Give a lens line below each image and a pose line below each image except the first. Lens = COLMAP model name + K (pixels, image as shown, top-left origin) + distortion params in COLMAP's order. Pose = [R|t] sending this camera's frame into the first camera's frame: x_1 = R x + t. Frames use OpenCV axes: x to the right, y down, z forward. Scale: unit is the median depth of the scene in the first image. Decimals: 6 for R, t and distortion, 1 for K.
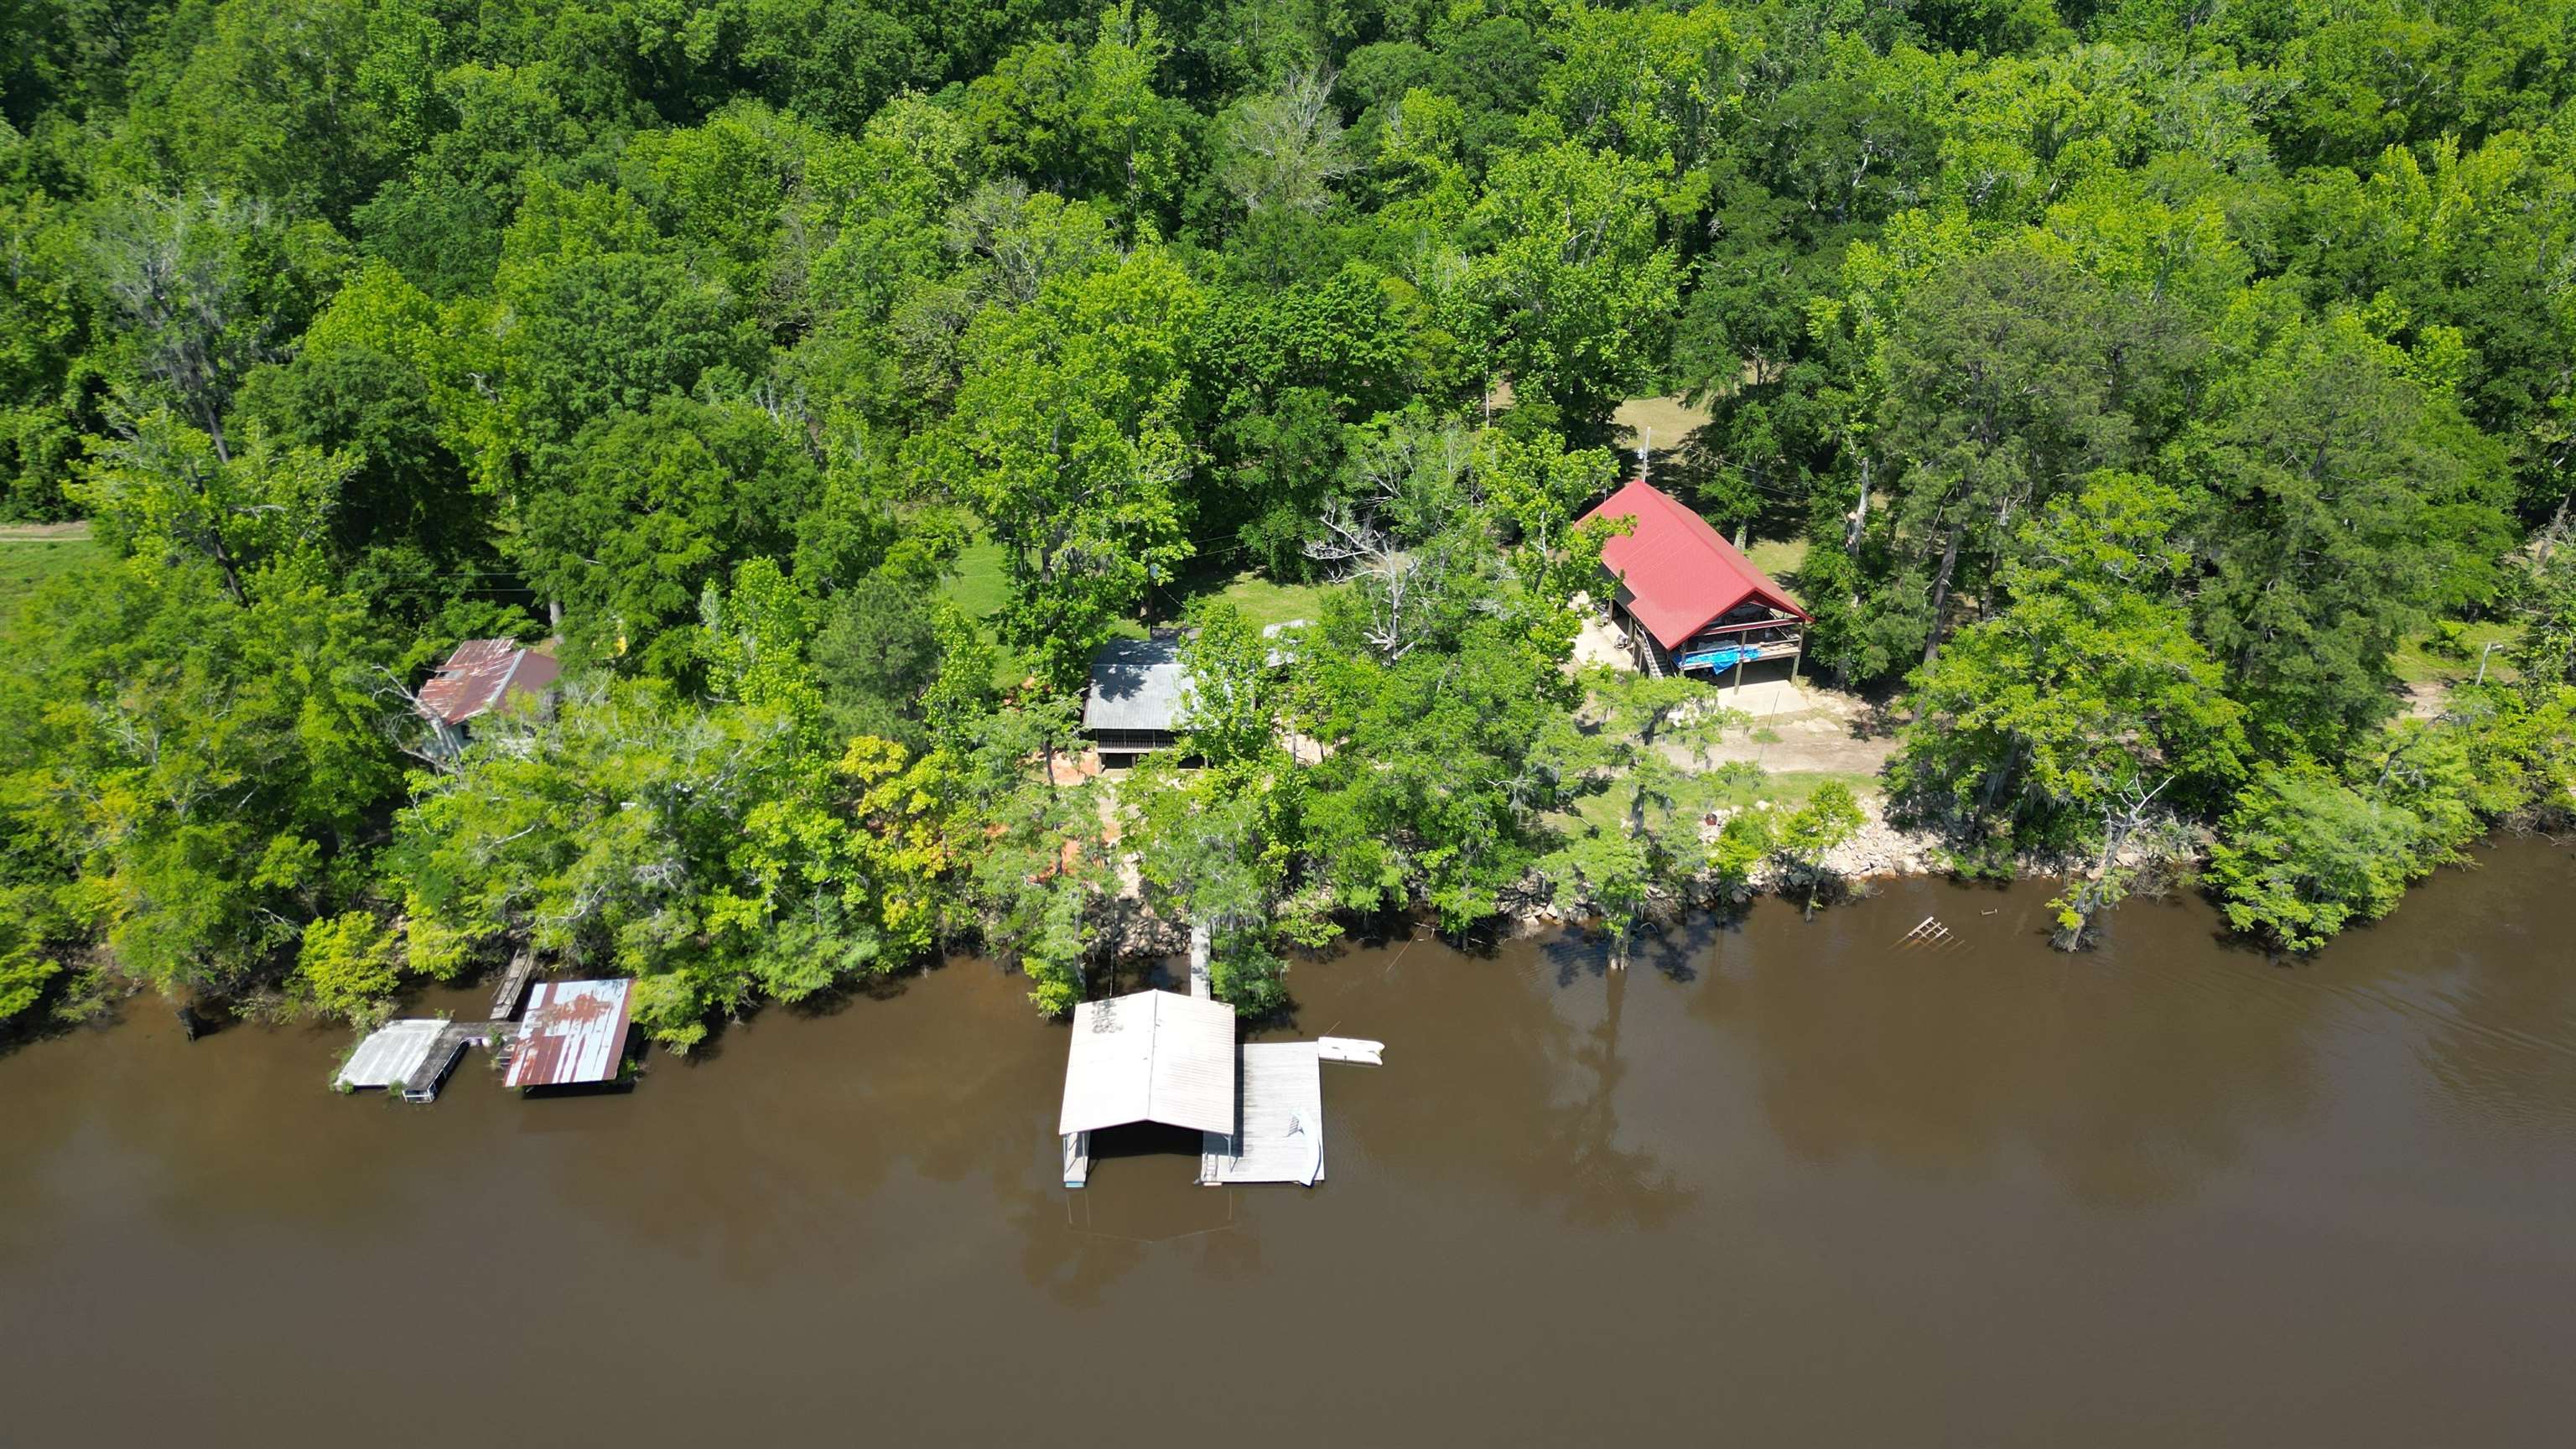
lens RADIAL K [[2112.0, 0, 1288.0], [0, 2112.0, 724.5], [0, 0, 1]] dist [0.057732, -0.074080]
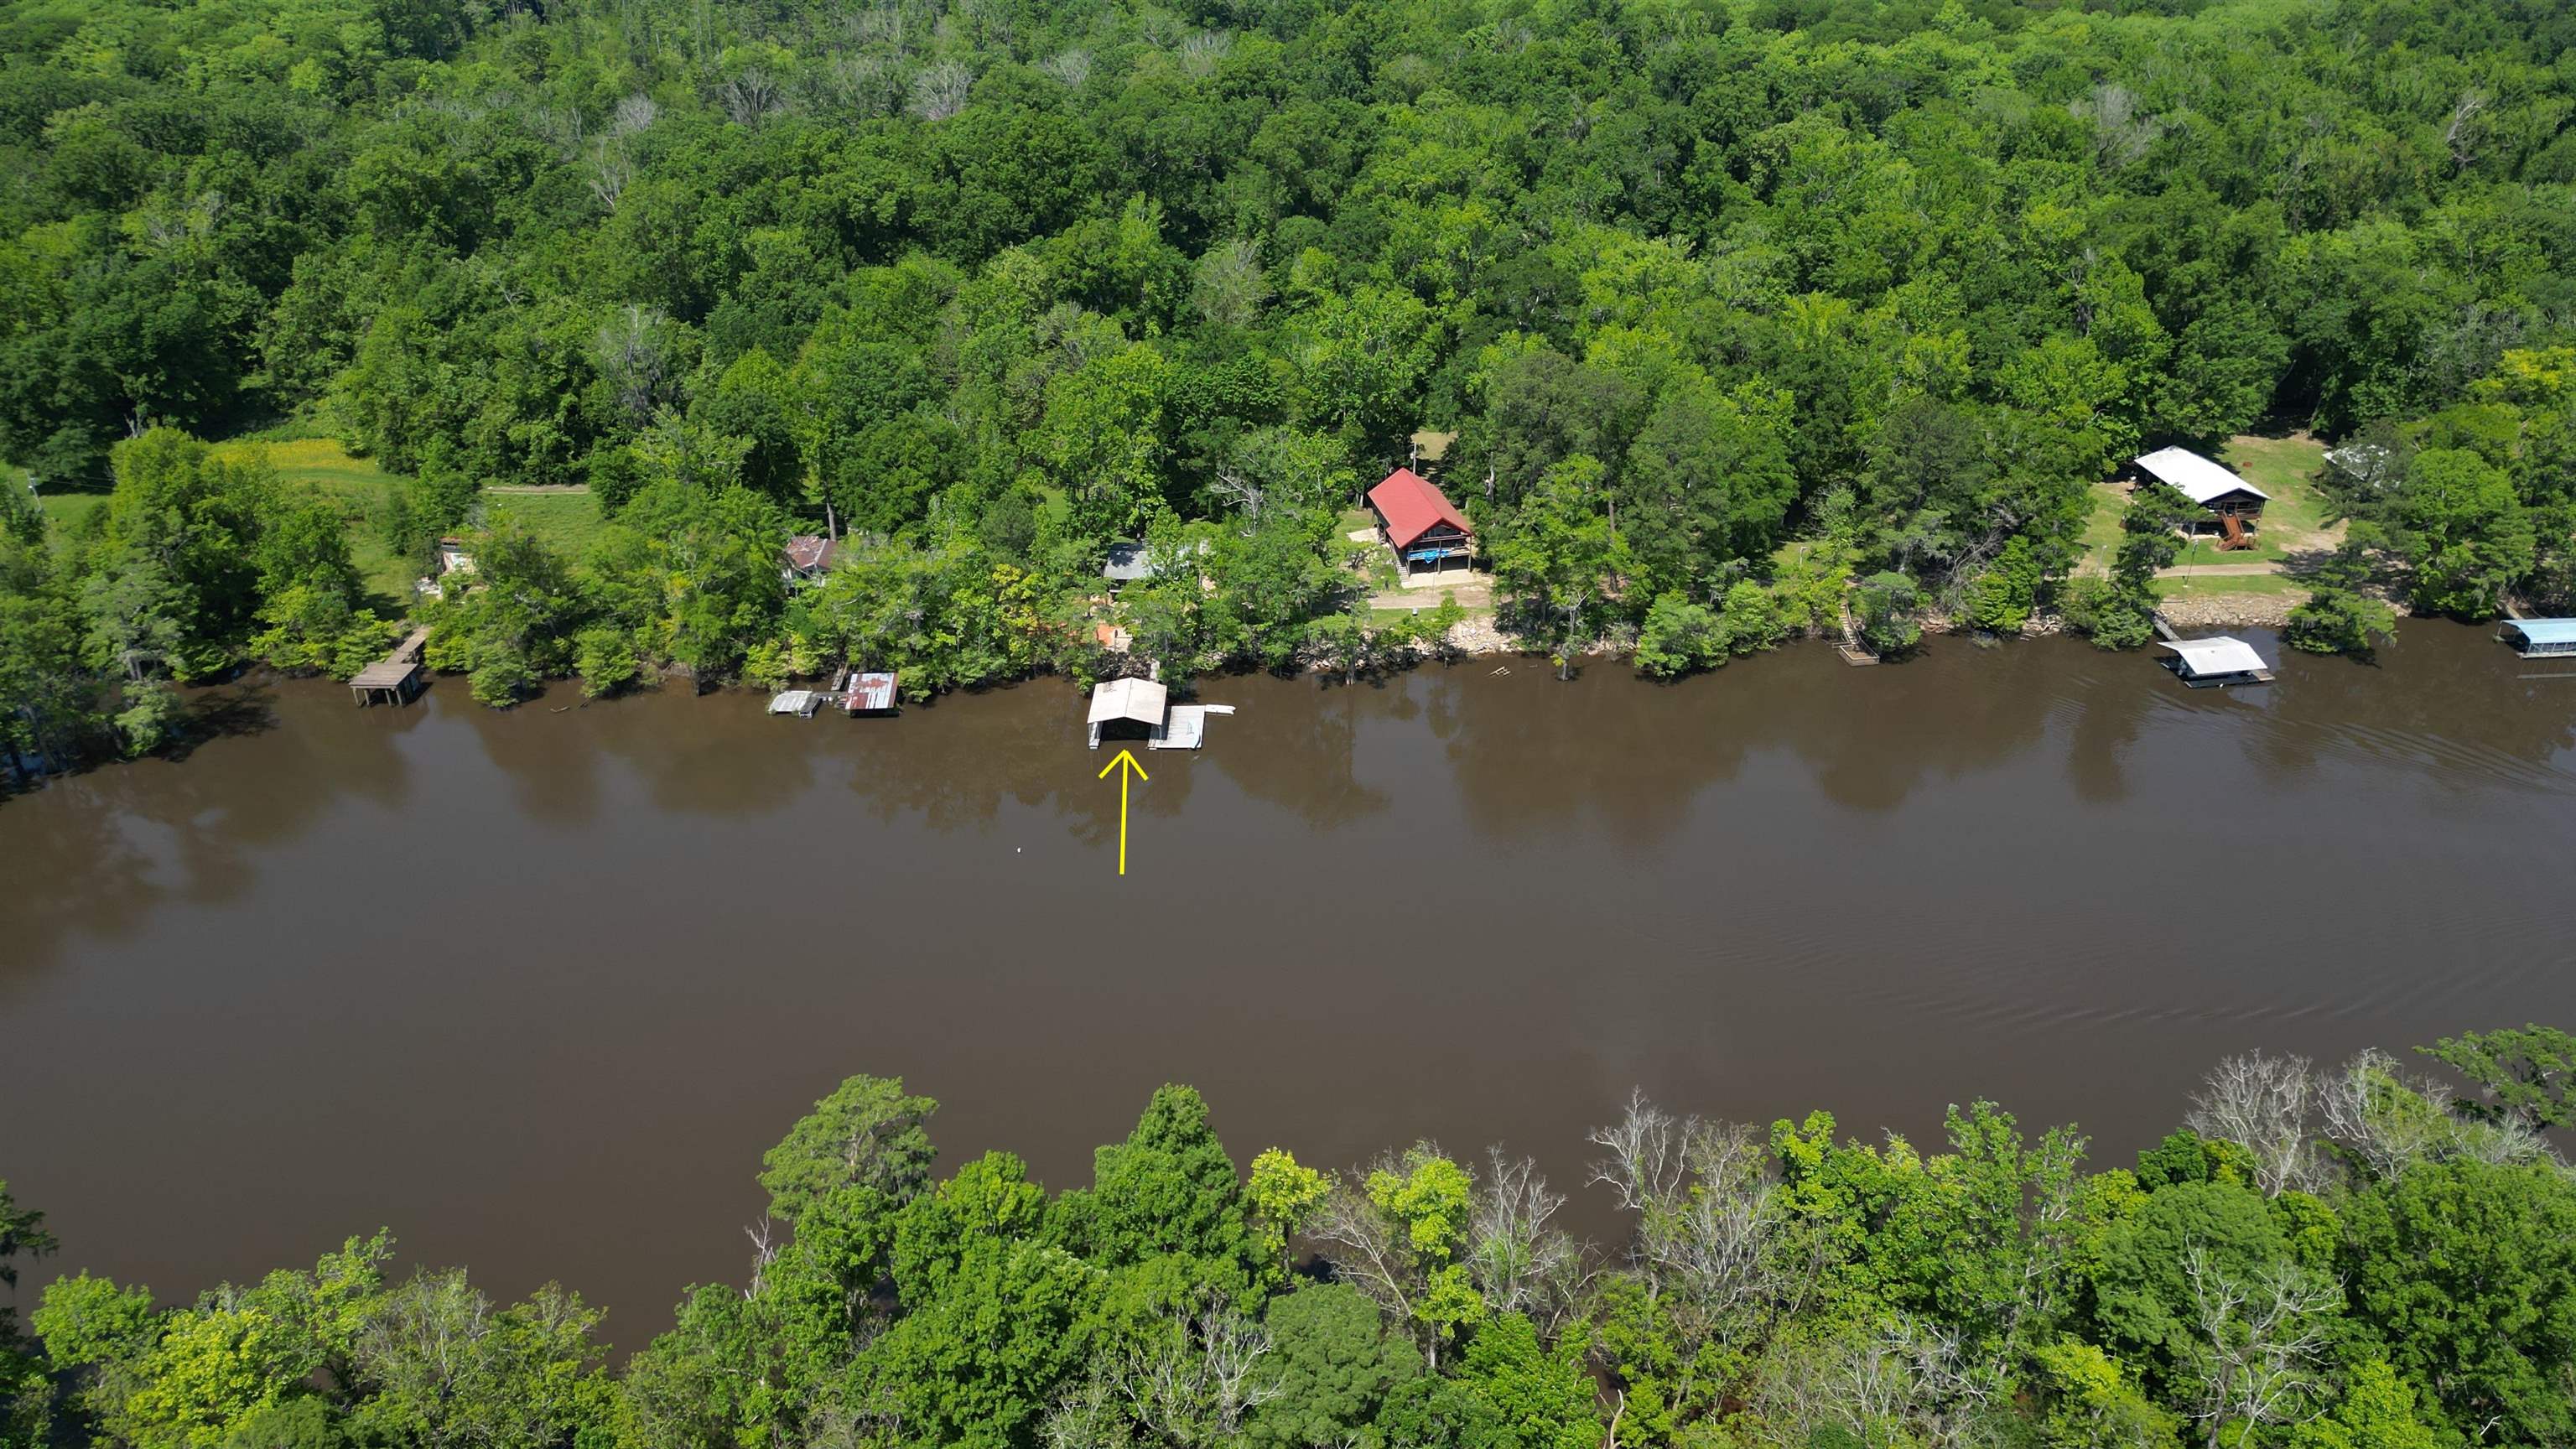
lens RADIAL K [[2112.0, 0, 1288.0], [0, 2112.0, 724.5], [0, 0, 1]] dist [0.057732, -0.074080]
pose [[0.999661, 0.014993, -0.021308, 0.123042], [-0.015669, 0.999369, -0.031888, 0.199076], [0.020816, 0.032212, 0.999264, -0.997562]]
